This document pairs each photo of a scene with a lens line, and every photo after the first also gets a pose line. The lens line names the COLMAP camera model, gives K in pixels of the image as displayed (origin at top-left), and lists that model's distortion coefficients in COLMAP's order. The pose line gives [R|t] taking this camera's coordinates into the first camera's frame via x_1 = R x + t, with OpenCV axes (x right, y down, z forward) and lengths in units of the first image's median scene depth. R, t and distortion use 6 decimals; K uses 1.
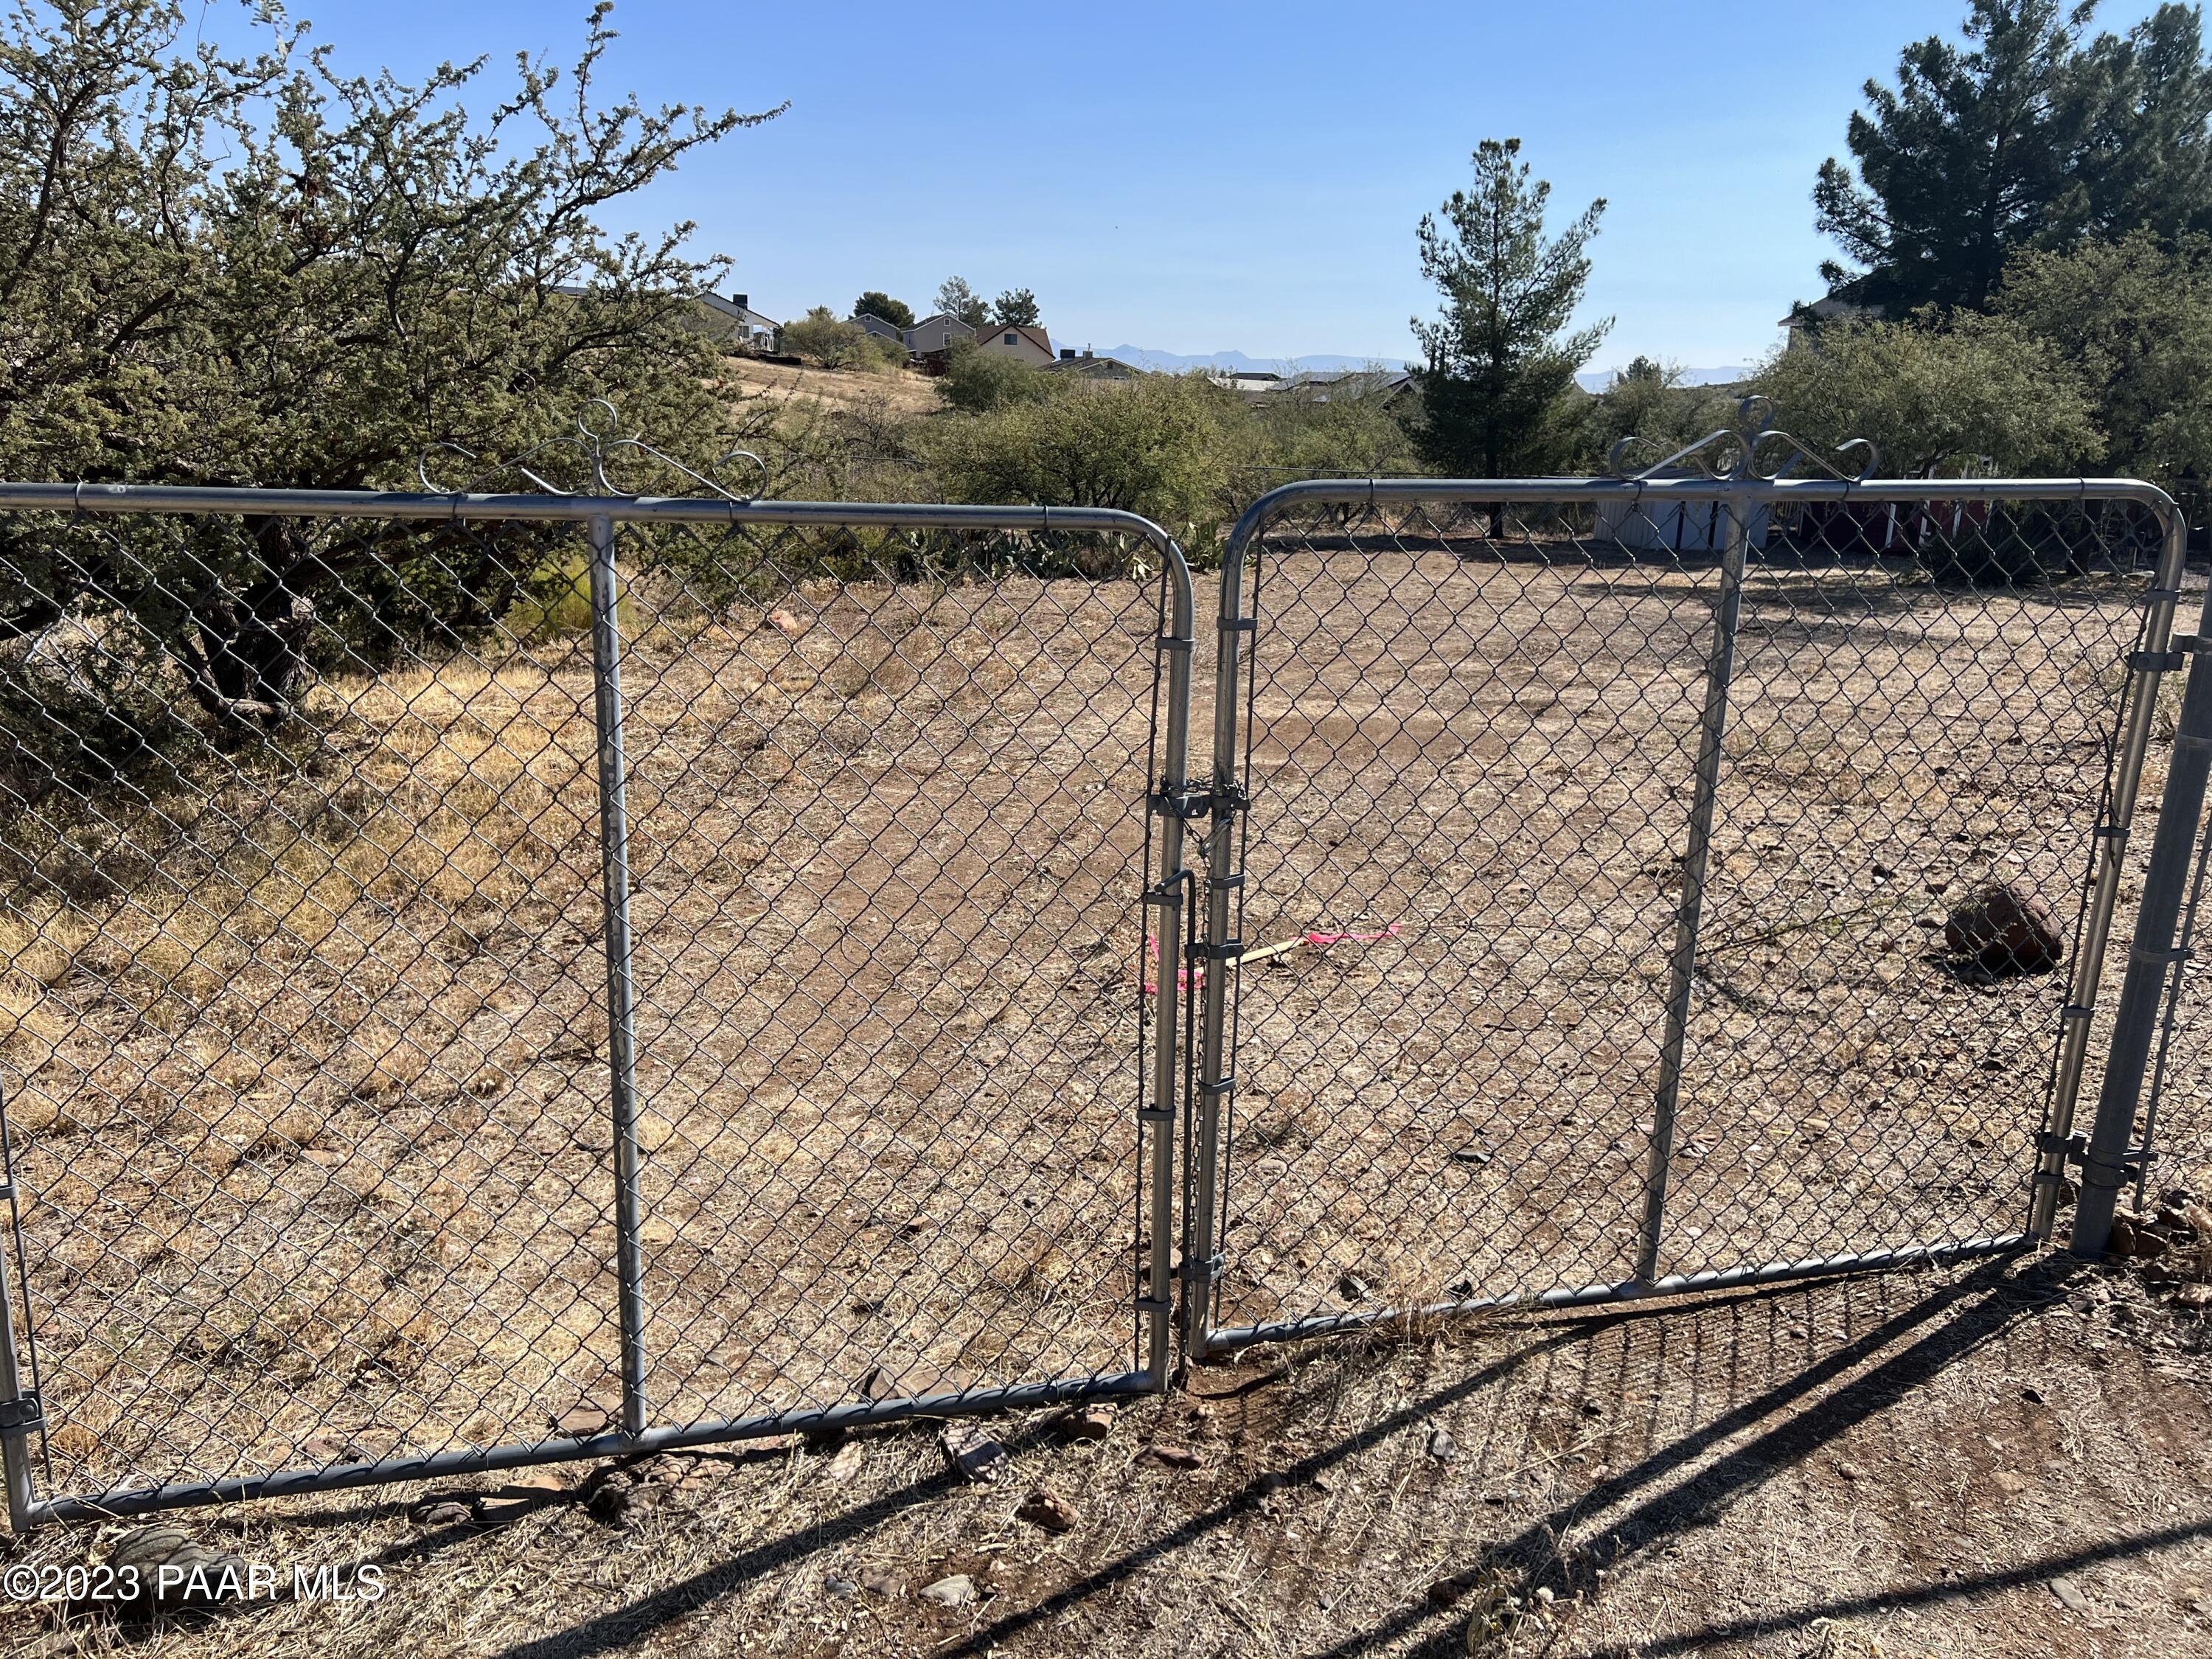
lens RADIAL K [[1677.8, 0, 1100.9], [0, 1677.8, 828.3], [0, 0, 1]] dist [0.029893, -0.015300]
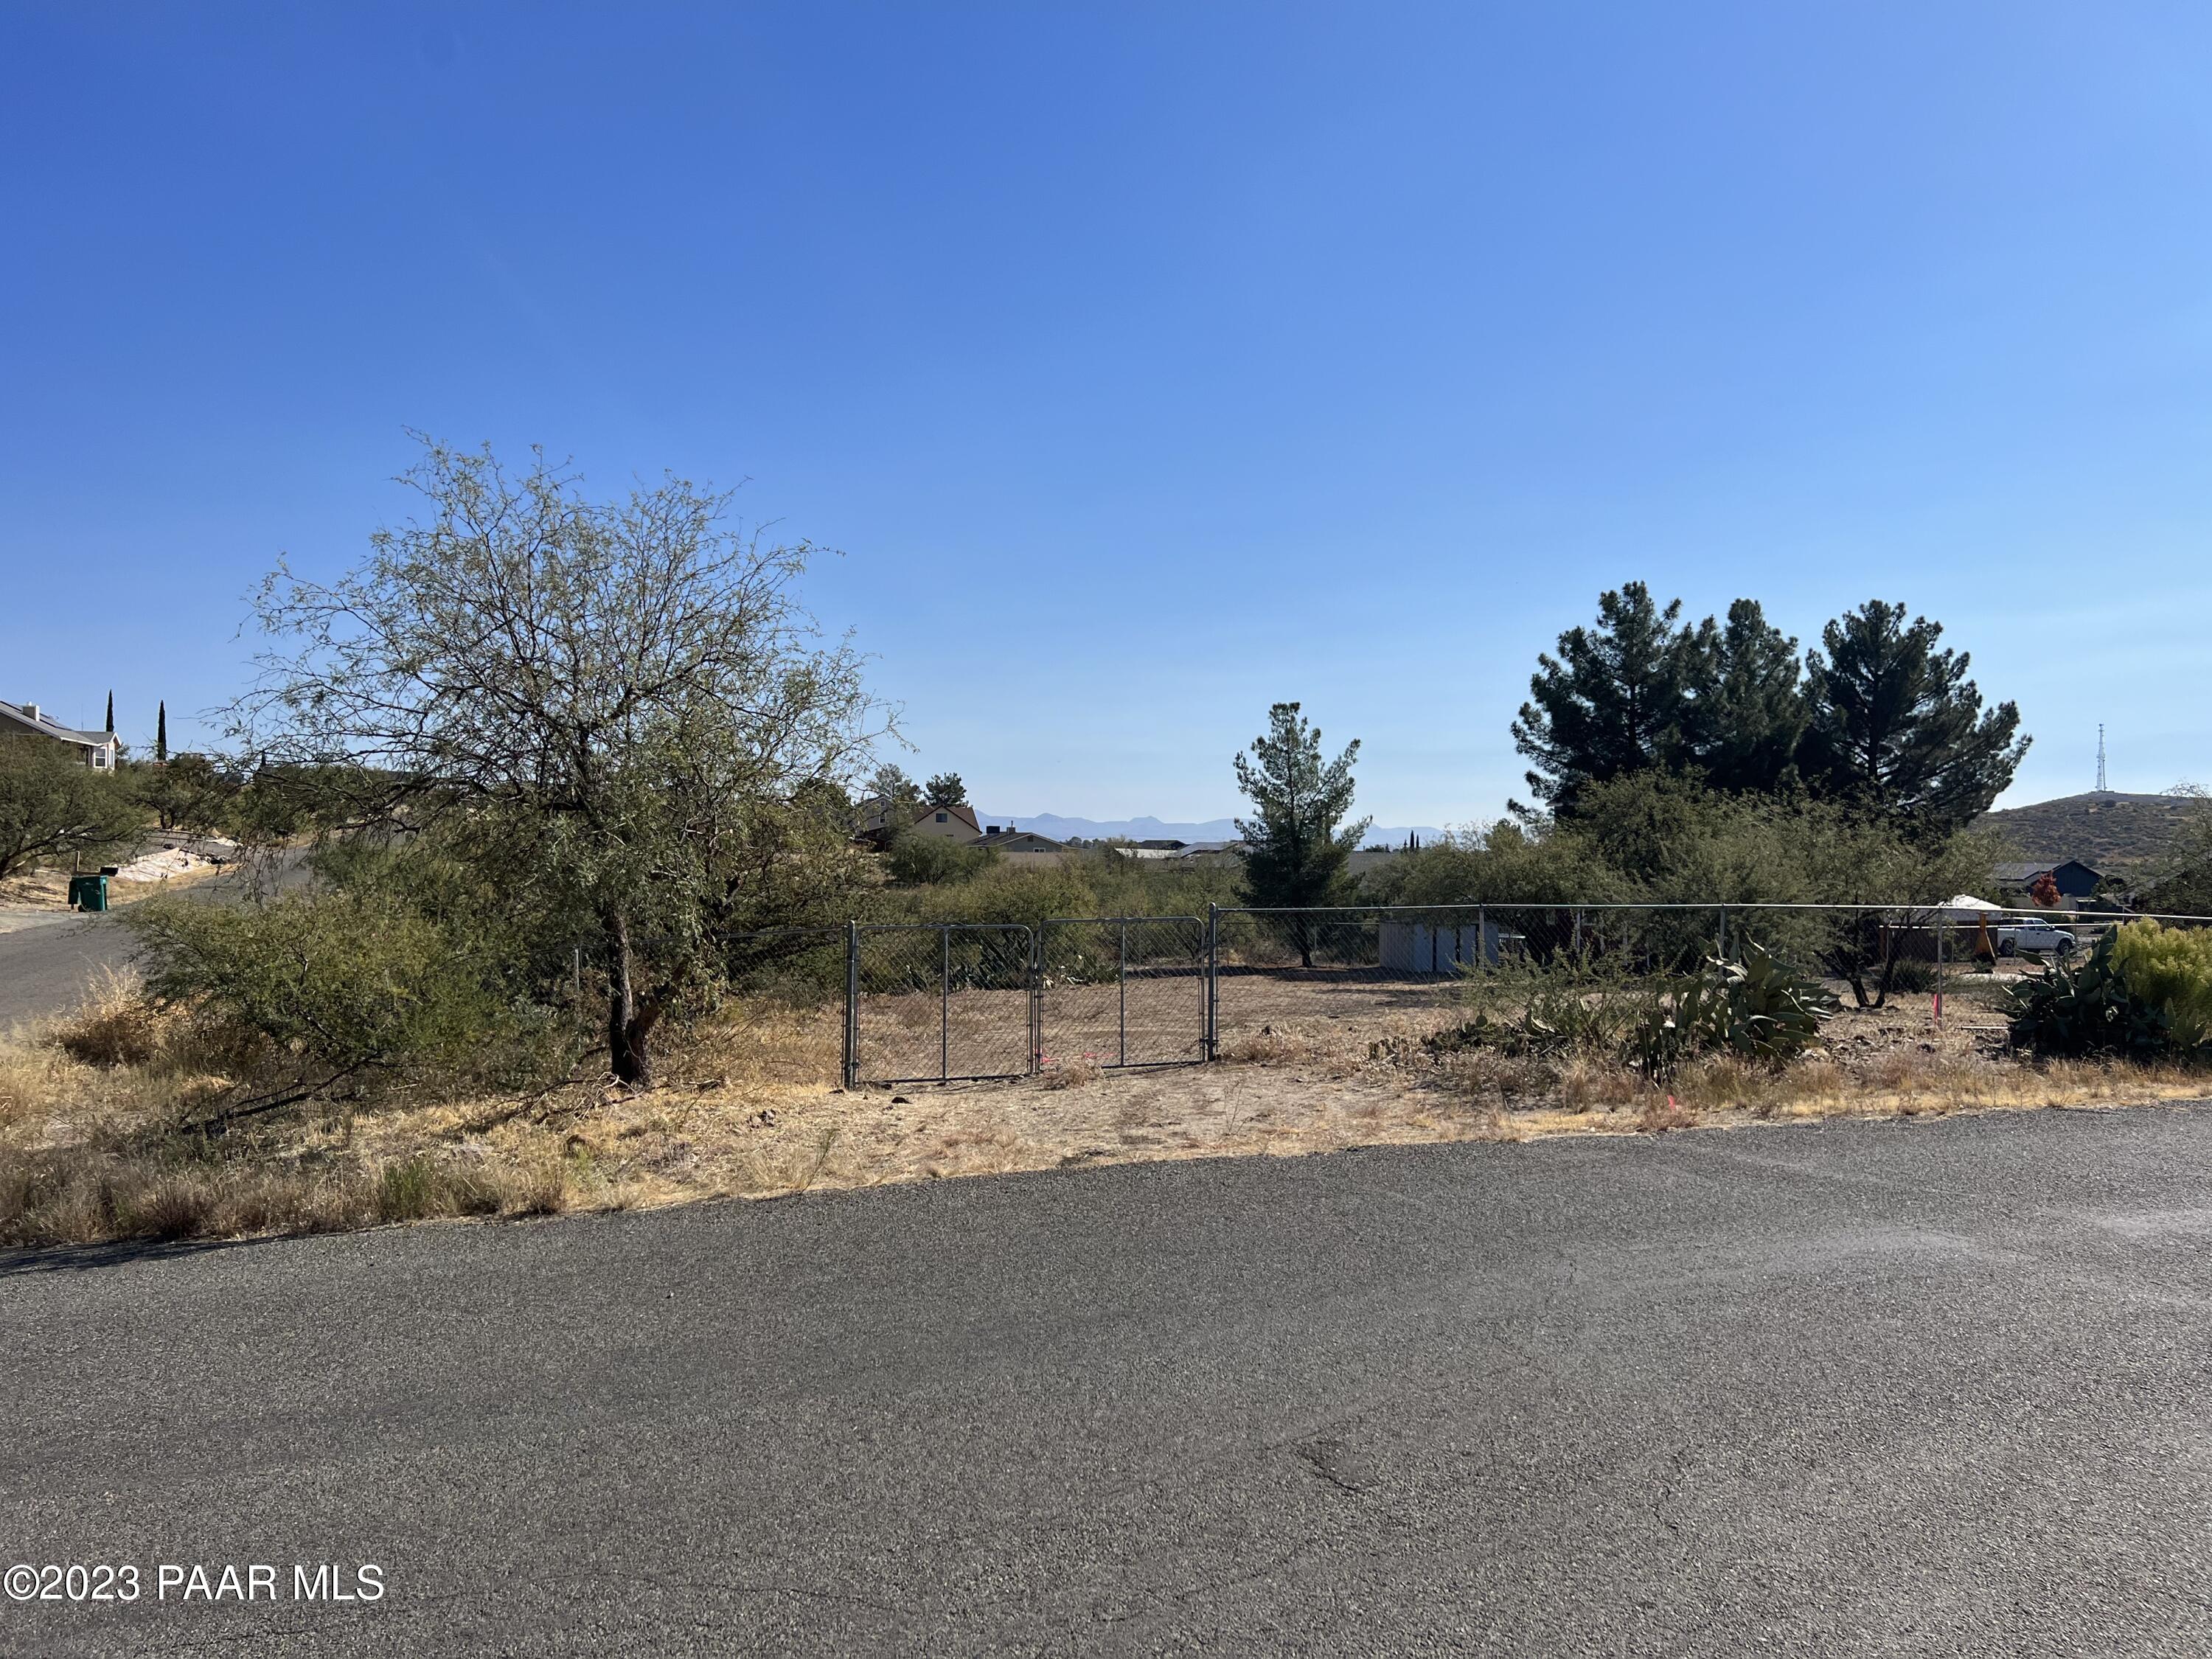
lens RADIAL K [[1677.8, 0, 1105.7], [0, 1677.8, 830.2], [0, 0, 1]] dist [0.029893, -0.015300]
pose [[0.998478, -0.024882, 0.049210, 0.001254], [0.037089, 0.963425, -0.265400, 0.083698], [-0.040807, 0.266821, 0.962882, -0.373809]]
